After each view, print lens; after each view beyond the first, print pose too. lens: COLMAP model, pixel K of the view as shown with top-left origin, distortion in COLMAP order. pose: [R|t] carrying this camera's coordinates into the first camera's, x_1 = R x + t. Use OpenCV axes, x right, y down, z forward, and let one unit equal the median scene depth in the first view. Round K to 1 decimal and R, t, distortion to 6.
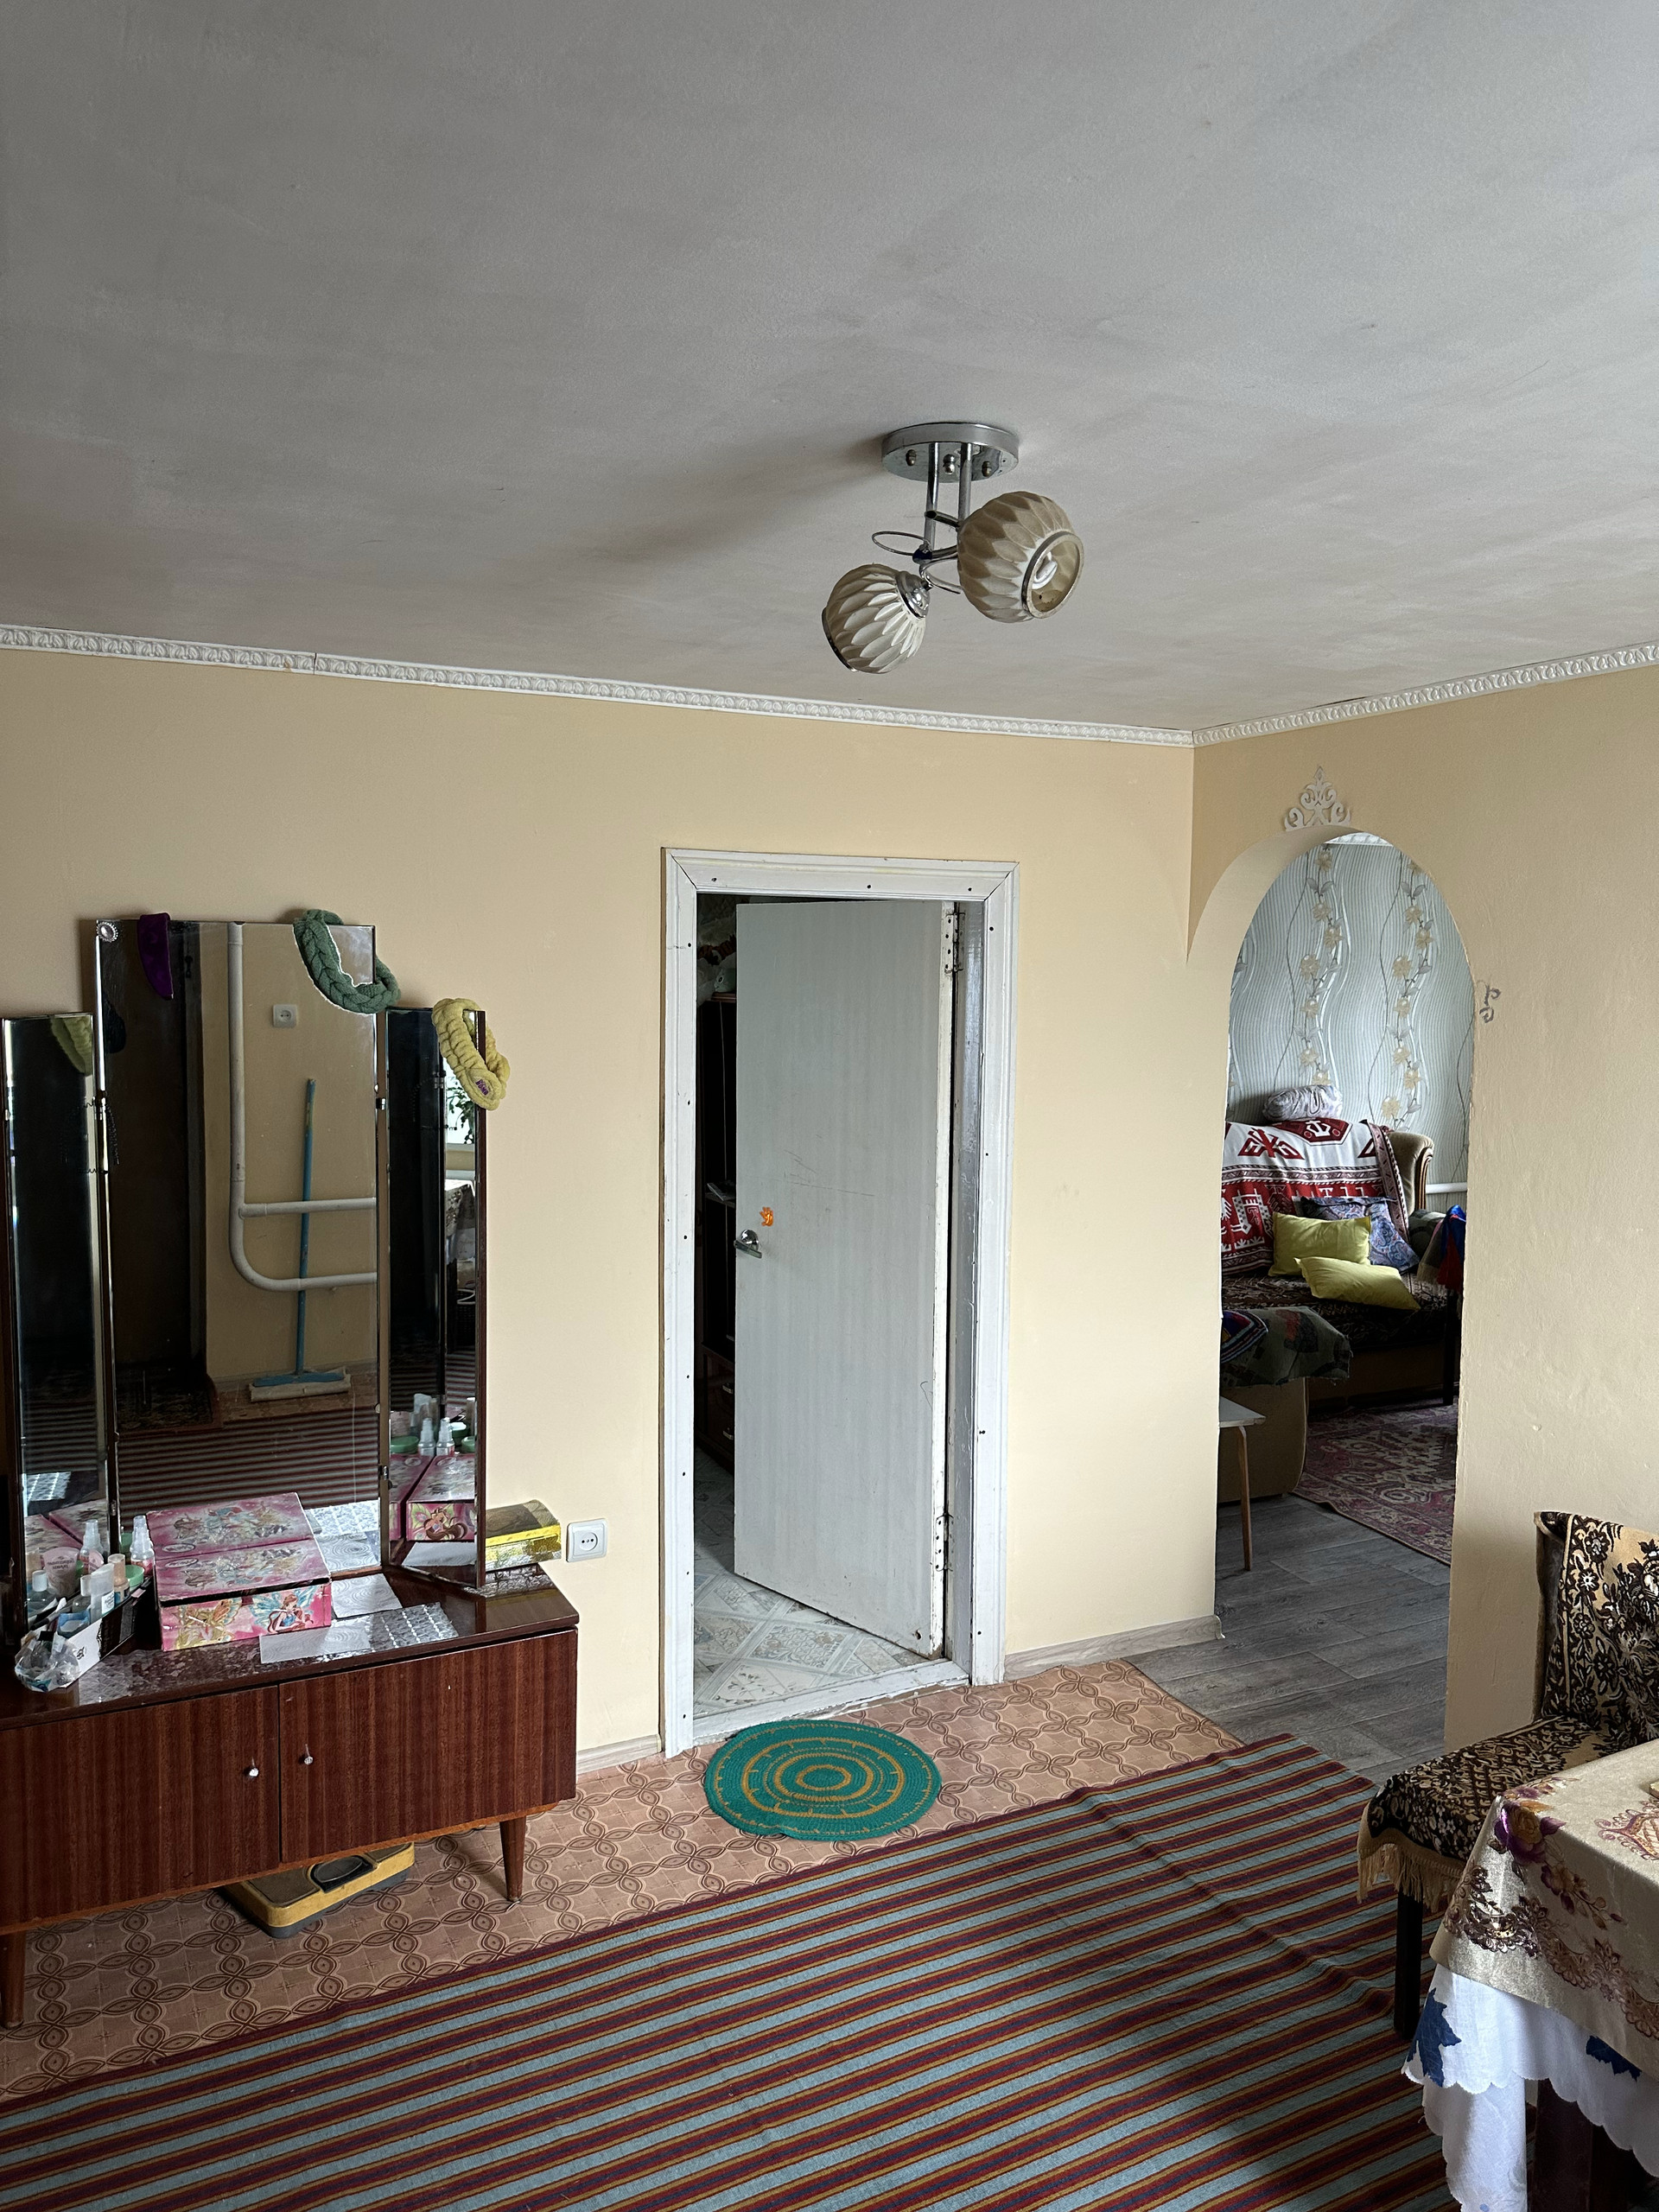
lens RADIAL K [[1558.3, 0, 812.6], [0, 1558.3, 1111.1], [0, 0, 1]] dist [0.063839, -0.002384]
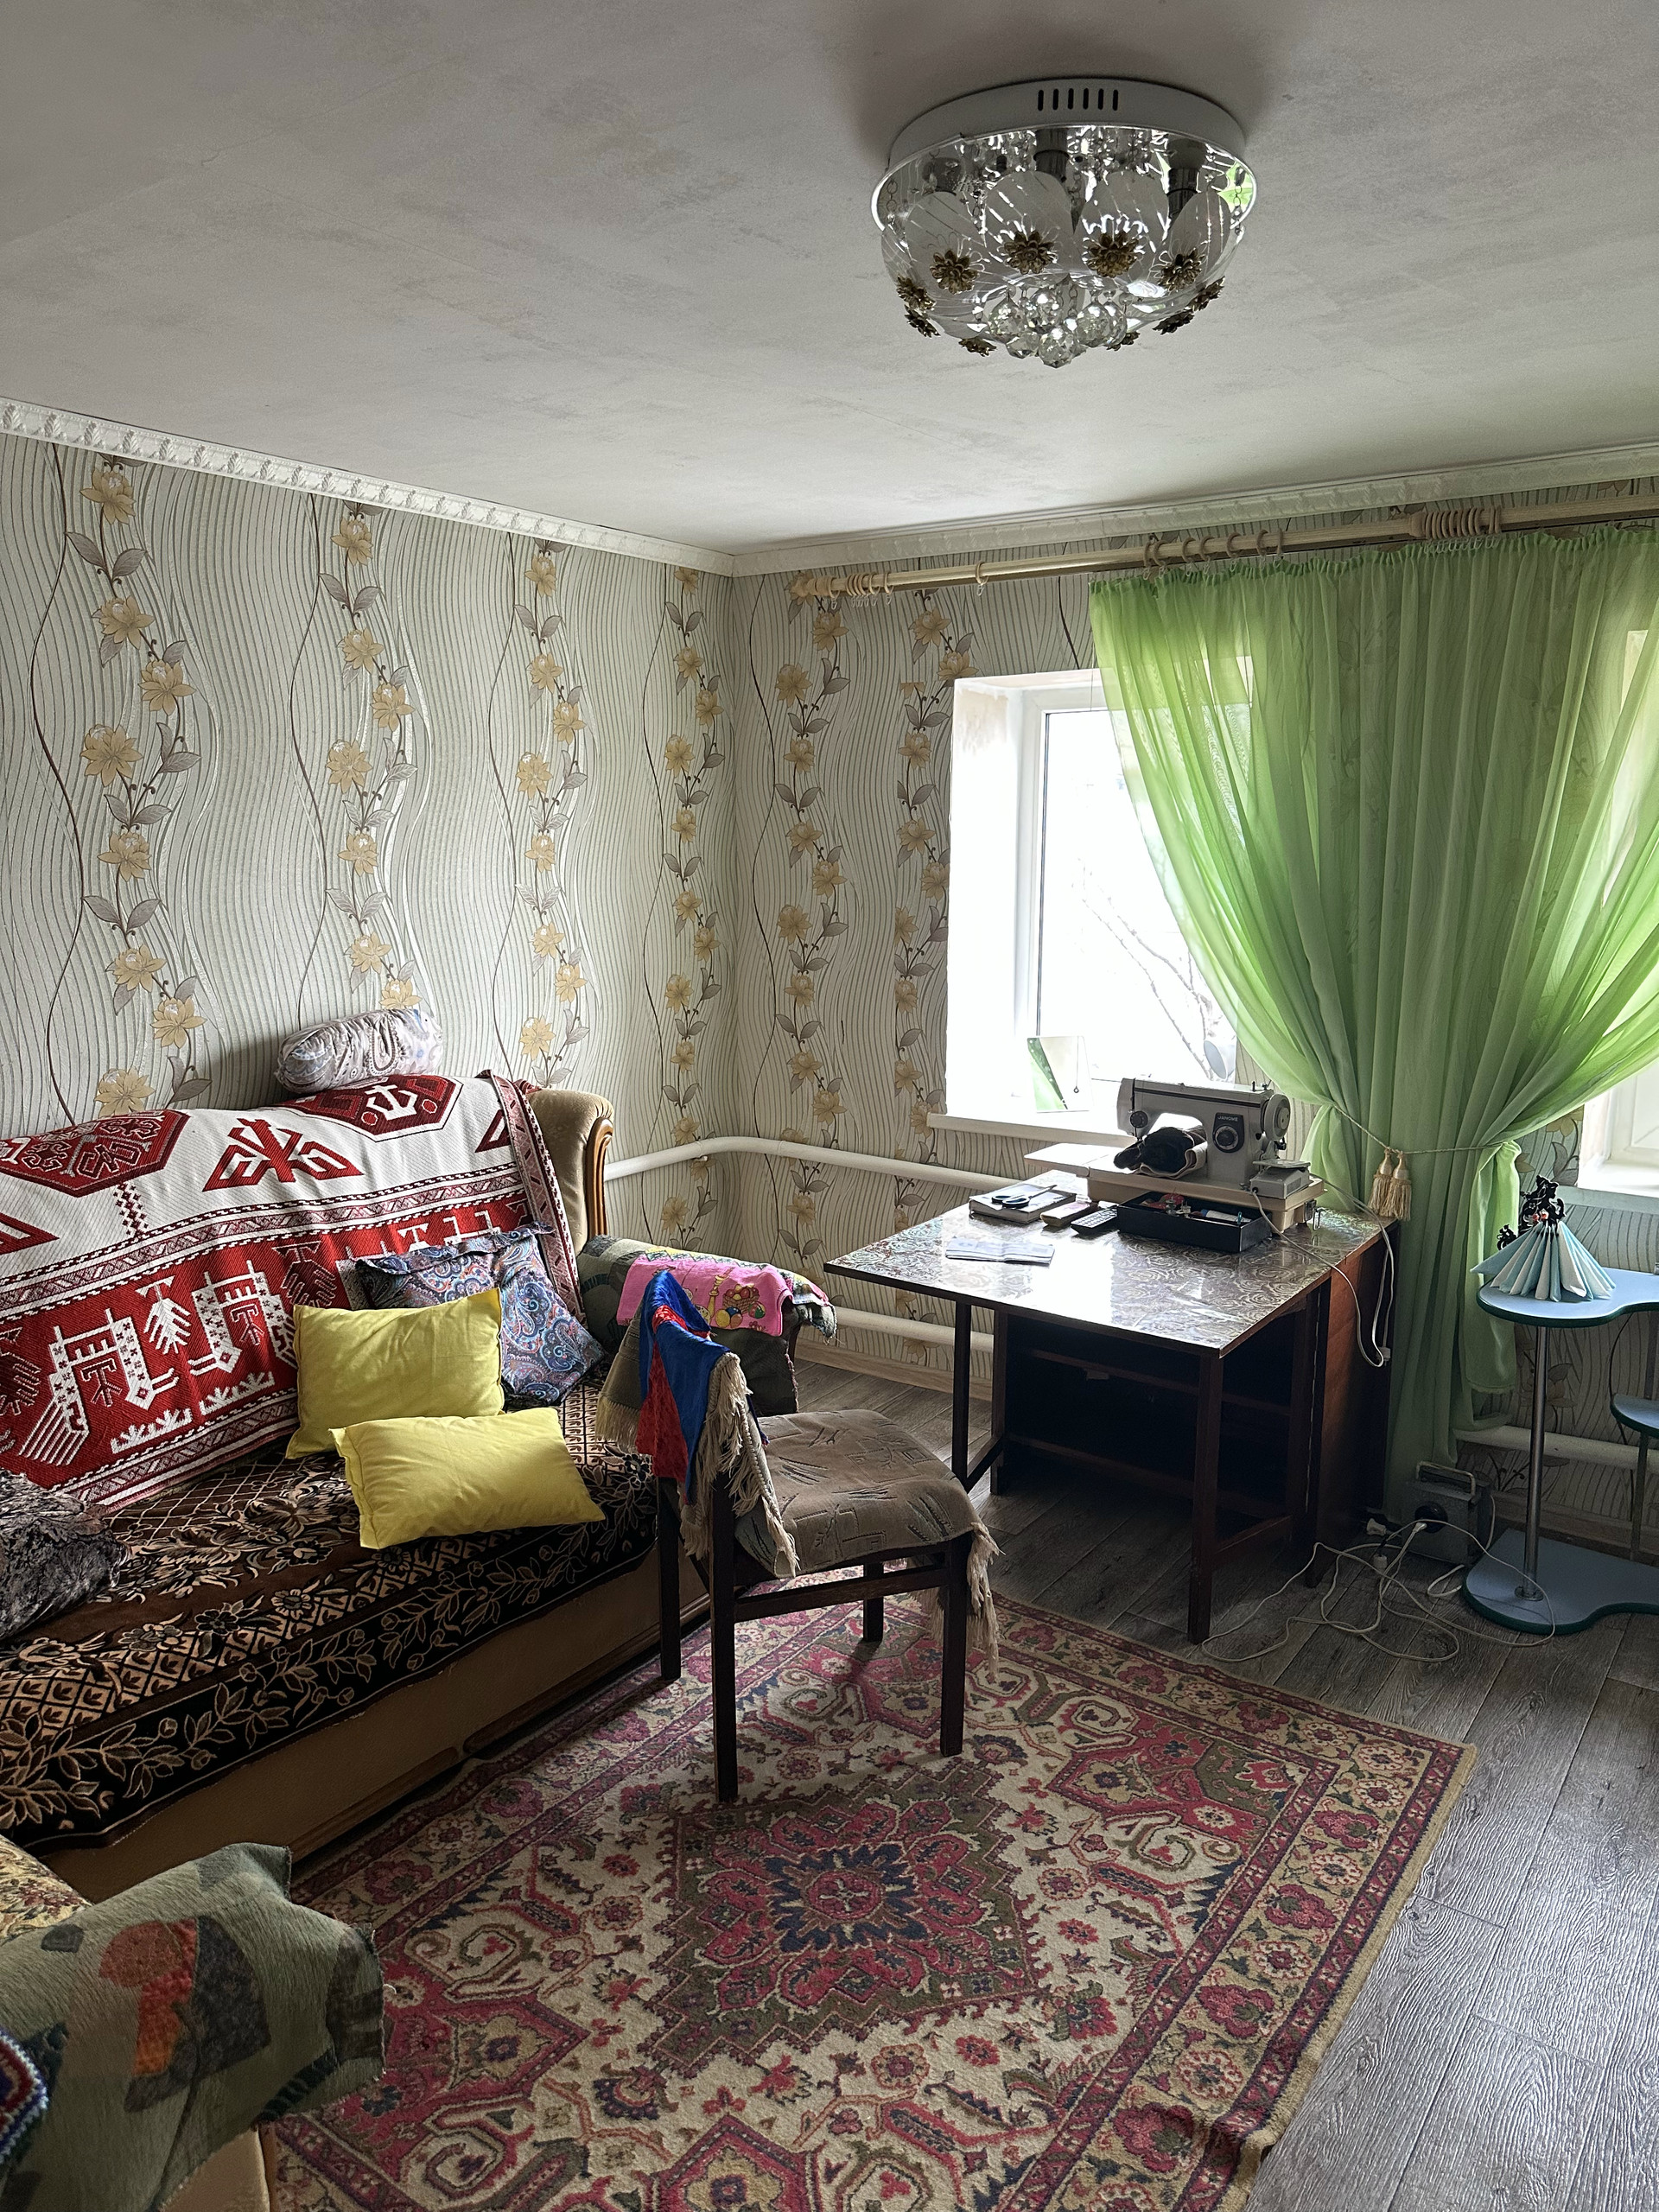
lens RADIAL K [[1558.3, 0, 824.5], [0, 1558.3, 1112.6], [0, 0, 1]] dist [0.063839, -0.002384]
pose [[0.872734, -0.097813, 0.478297, 0.208137], [0.055530, 0.993254, 0.101799, -0.027991], [-0.485028, -0.062284, 0.872278, 0.513179]]
